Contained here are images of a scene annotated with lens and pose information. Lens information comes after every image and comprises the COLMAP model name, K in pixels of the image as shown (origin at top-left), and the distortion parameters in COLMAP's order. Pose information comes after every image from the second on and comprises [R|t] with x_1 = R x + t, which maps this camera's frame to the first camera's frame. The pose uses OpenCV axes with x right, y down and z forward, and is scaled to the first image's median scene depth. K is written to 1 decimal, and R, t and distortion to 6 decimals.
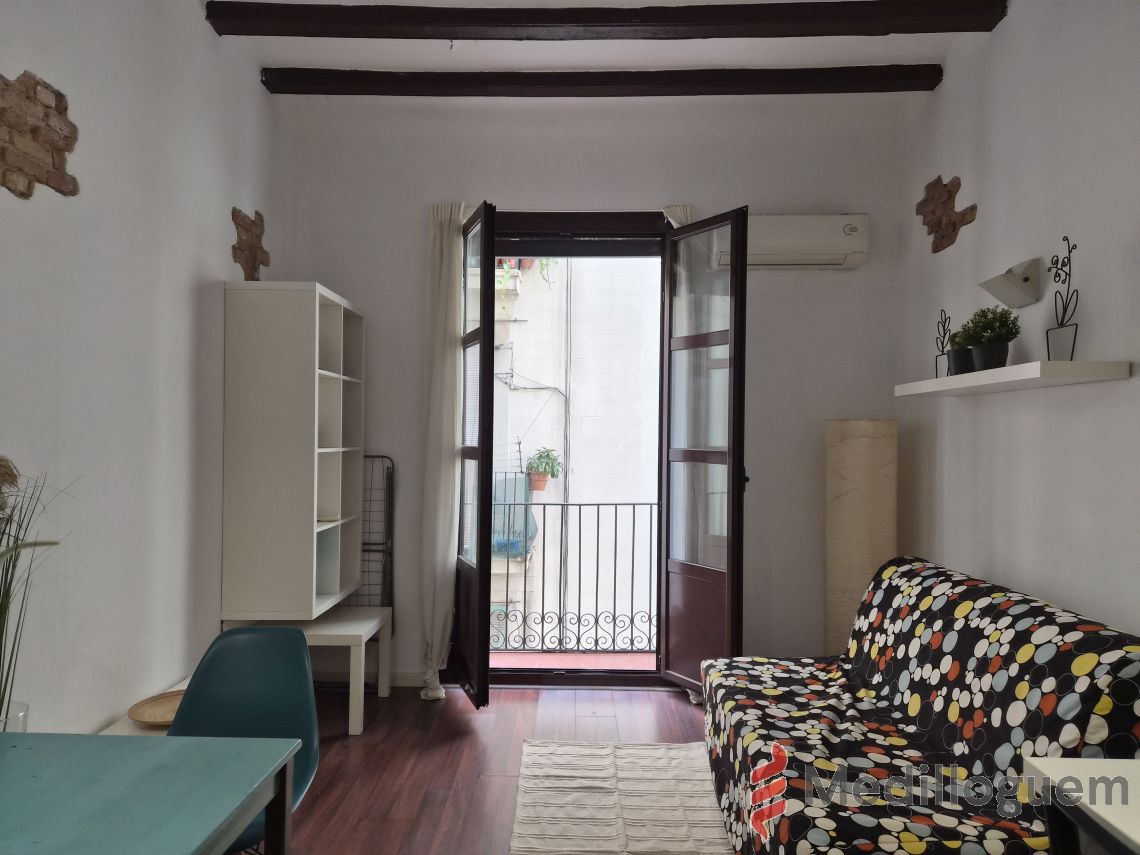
lens RADIAL K [[775.0, 0, 560.9], [0, 775.0, 432.8], [0, 0, 1]] dist [0.064060, -0.059168]
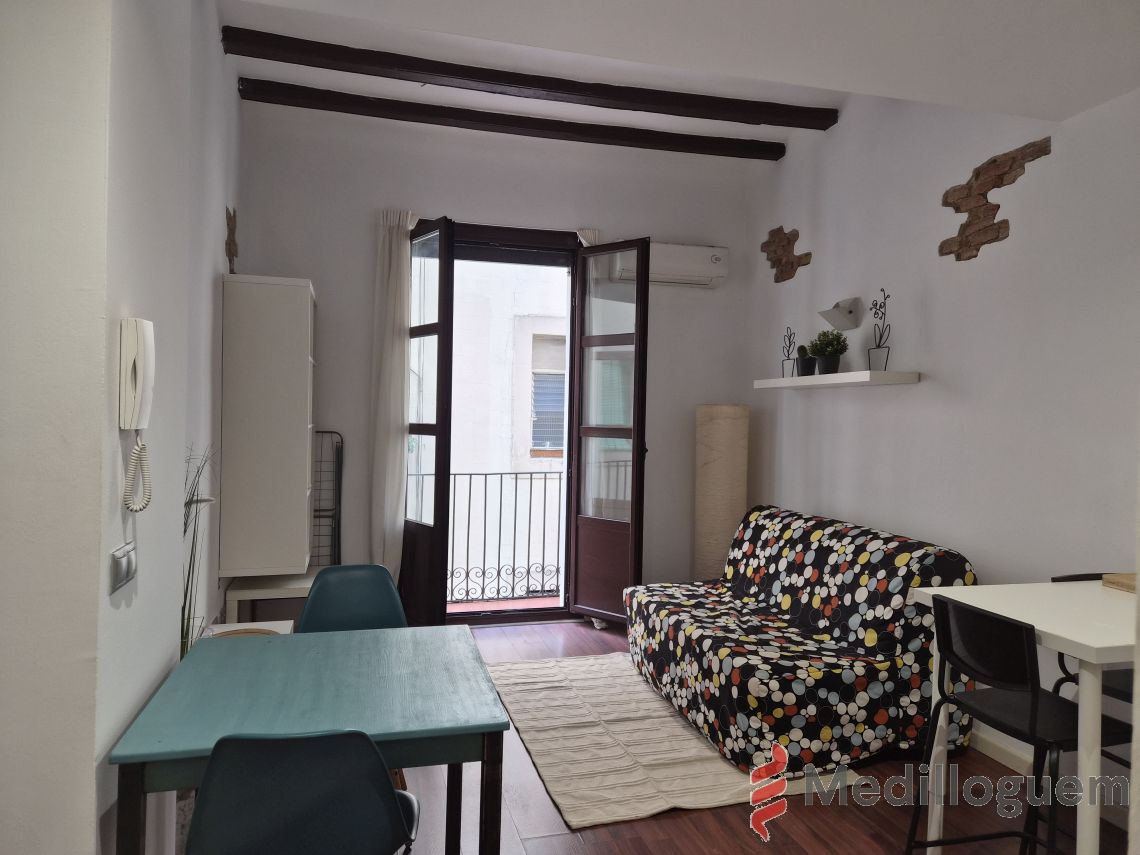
lens RADIAL K [[768.6, 0, 570.0], [0, 768.6, 427.5], [0, 0, 1]] dist [0.072309, -0.060413]
pose [[0.958546, 0.003790, 0.284911, -0.334663], [-0.010187, 0.999728, 0.020976, -0.005064], [-0.284754, -0.023009, 0.958324, -0.251421]]
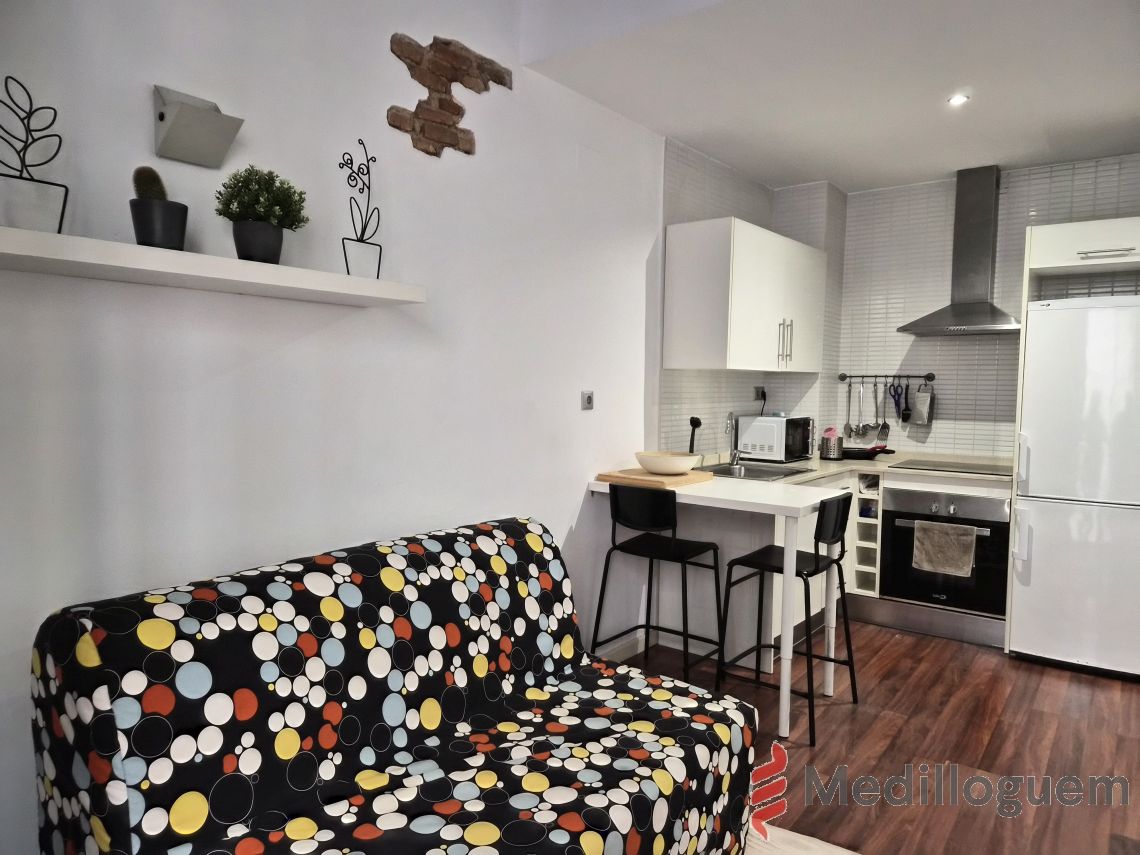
lens RADIAL K [[768.6, 0, 570.0], [0, 768.6, 427.5], [0, 0, 1]] dist [0.072309, -0.060413]
pose [[-0.819953, -0.060006, 0.569277, -0.074325], [-0.026511, 0.997404, 0.066949, 0.011620], [-0.571817, 0.039803, -0.819415, 1.468736]]
